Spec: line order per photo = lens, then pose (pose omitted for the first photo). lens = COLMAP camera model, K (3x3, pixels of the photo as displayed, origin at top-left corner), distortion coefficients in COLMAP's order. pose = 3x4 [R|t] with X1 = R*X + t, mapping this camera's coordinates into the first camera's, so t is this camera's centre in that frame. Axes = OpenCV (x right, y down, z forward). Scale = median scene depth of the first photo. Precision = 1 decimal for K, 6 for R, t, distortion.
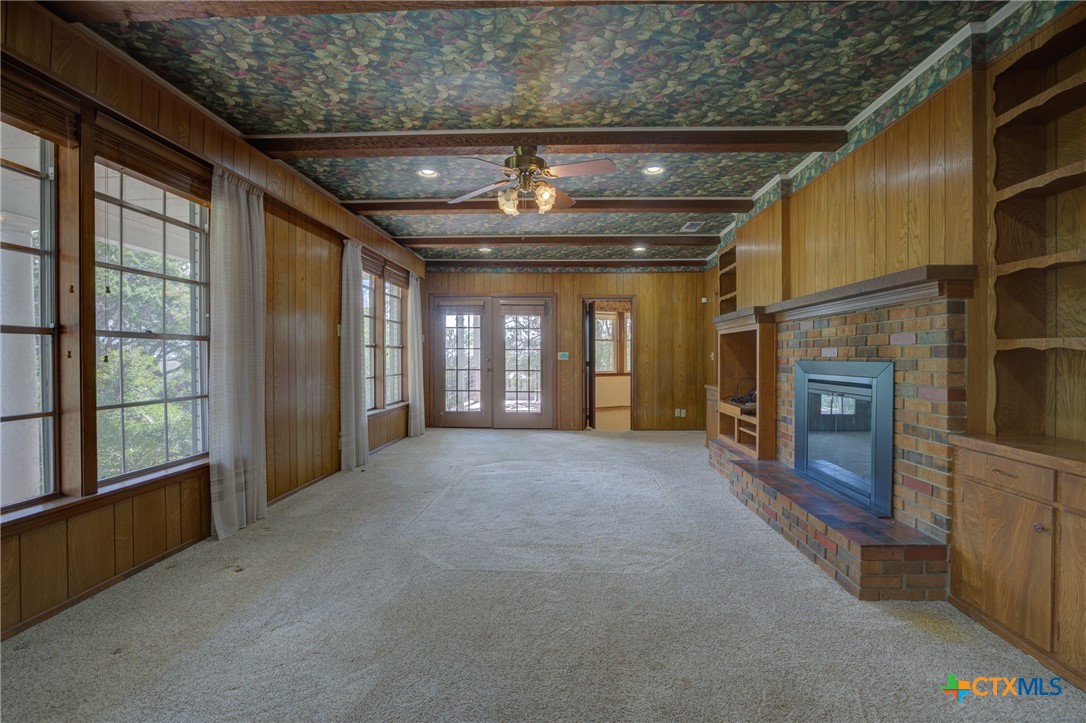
lens RADIAL K [[484.7, 0, 543.0], [0, 484.7, 361.5], [0, 0, 1]] dist [-0.051848, 0.017932]
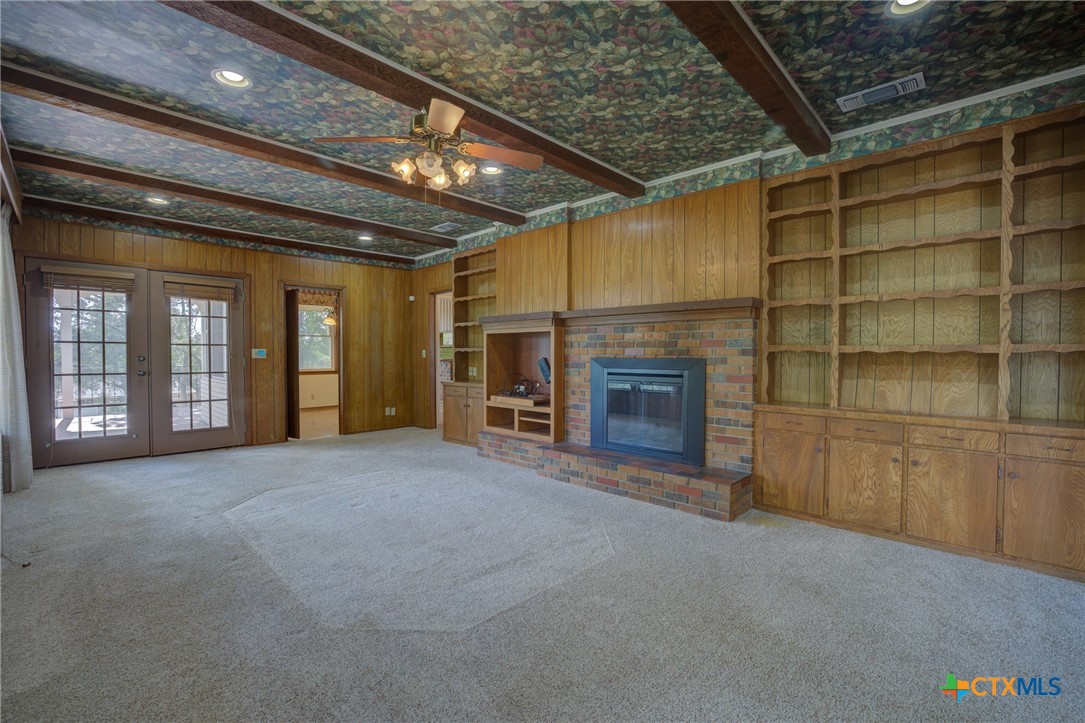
lens RADIAL K [[472.5, 0, 542.5], [0, 472.5, 361.5], [0, 0, 1]] dist [-0.053722, 0.017059]
pose [[0.666887, -0.012078, 0.745061, -0.450963], [0.006273, 0.999924, 0.010594, -0.006229], [-0.745133, -0.002391, 0.666912, 0.271245]]
